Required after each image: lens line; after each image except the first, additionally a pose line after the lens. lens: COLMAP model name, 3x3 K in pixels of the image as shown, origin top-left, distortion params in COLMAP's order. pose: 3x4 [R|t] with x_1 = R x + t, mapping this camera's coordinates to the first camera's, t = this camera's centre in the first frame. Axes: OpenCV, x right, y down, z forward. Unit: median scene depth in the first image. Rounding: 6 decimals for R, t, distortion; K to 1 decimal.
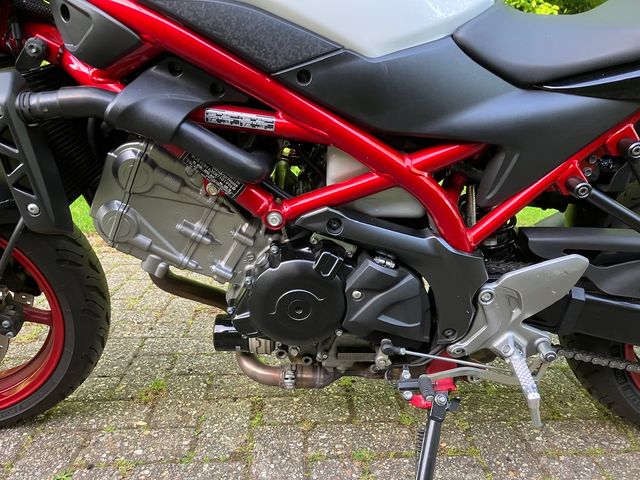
lens RADIAL K [[533.3, 0, 317.6], [0, 533.3, 238.4], [0, 0, 1]] dist [0.003494, 0.007902]
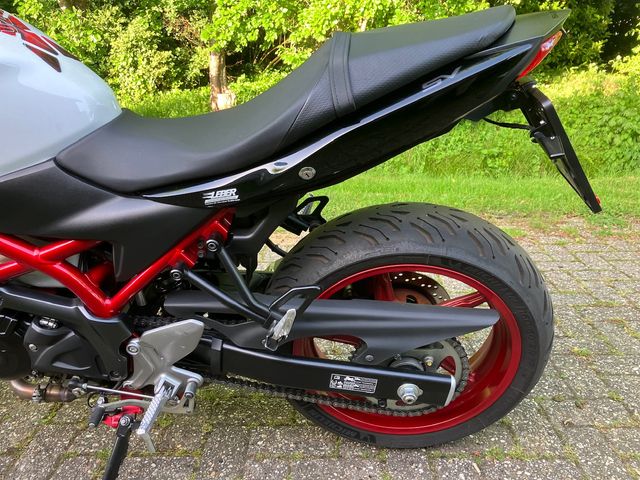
lens RADIAL K [[533.3, 0, 314.4], [0, 533.3, 234.9], [0, 0, 1]] dist [0.003494, 0.007902]
pose [[0.996918, 0.001179, -0.078441, 0.813595], [0.006134, 0.995654, 0.092924, -0.264799], [0.078210, -0.093119, 0.992579, -0.189999]]
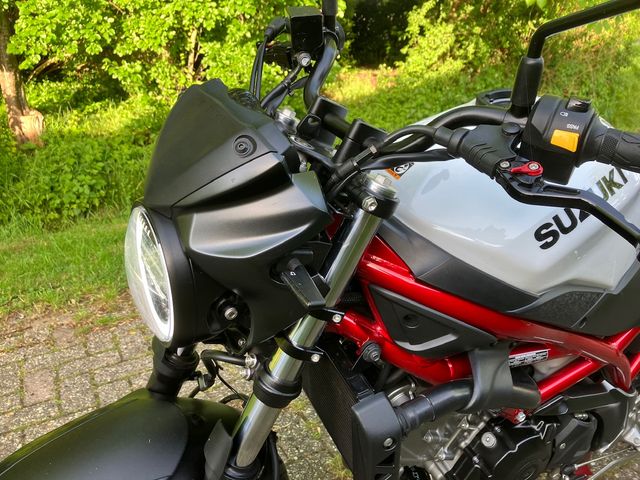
lens RADIAL K [[533.3, 0, 317.5], [0, 533.3, 227.1], [0, 0, 1]] dist [0.003494, 0.007902]
pose [[0.903327, -0.179976, 0.389370, -0.780318], [0.141734, 0.981972, 0.125073, -0.590670], [-0.404860, -0.057795, 0.912550, 0.128032]]
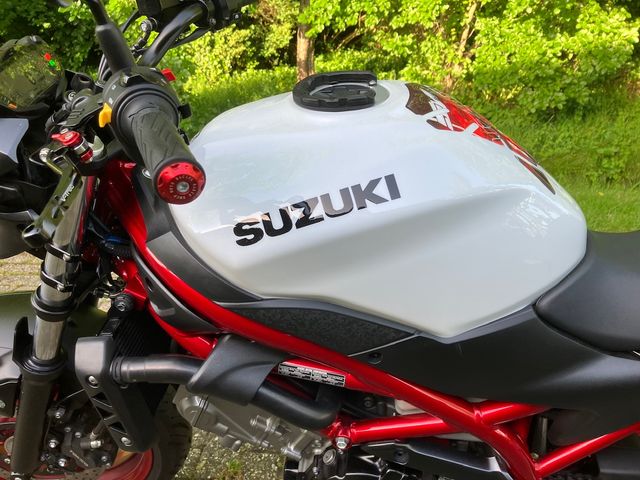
lens RADIAL K [[533.3, 0, 313.4], [0, 533.3, 235.2], [0, 0, 1]] dist [0.003494, 0.007902]
pose [[0.989513, 0.042849, -0.137943, -0.008728], [-0.022551, 0.989105, 0.145474, -0.535908], [0.142674, -0.140838, 0.979698, 0.020963]]
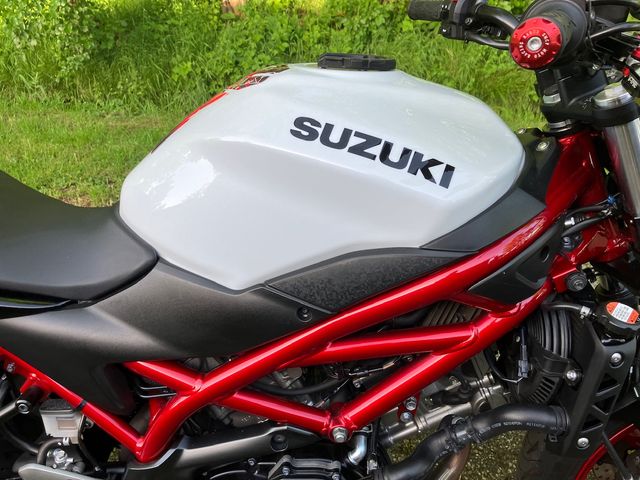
lens RADIAL K [[533.3, 0, 320.8], [0, 533.3, 234.9], [0, 0, 1]] dist [0.003494, 0.007902]
pose [[0.997631, 0.028889, -0.062438, 0.400399], [-0.007443, 0.947556, 0.319504, -0.796483], [0.068394, -0.318283, 0.945526, 0.544209]]
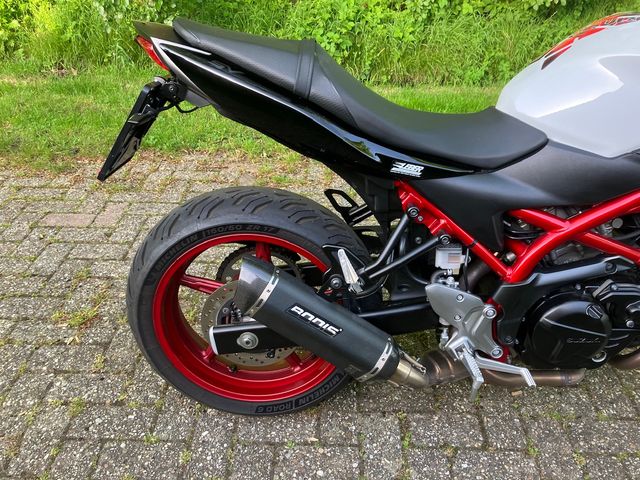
lens RADIAL K [[533.3, 0, 324.3], [0, 533.3, 236.2], [0, 0, 1]] dist [0.003494, 0.007902]
pose [[0.997498, 0.049107, -0.050861, -0.357559], [-0.028694, 0.938691, 0.343564, -0.698258], [0.064614, -0.341245, 0.937751, 0.003546]]
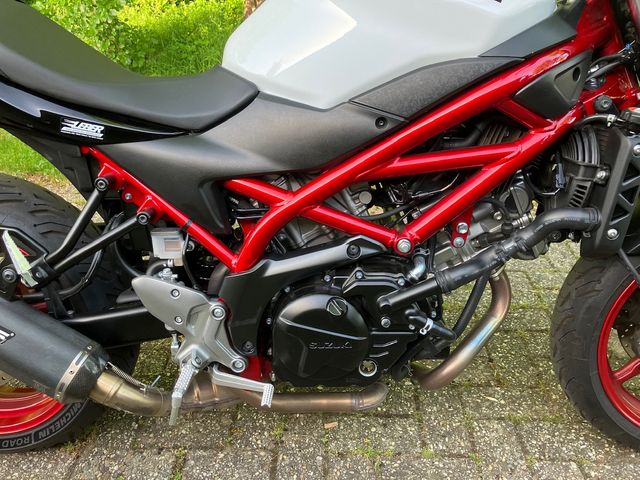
lens RADIAL K [[533.3, 0, 317.0], [0, 533.3, 234.4], [0, 0, 1]] dist [0.003494, 0.007902]
pose [[0.995694, 0.027135, -0.088646, 0.307036], [-0.004081, 0.968106, 0.250507, -0.485313], [0.092616, -0.249067, 0.964048, 0.252347]]
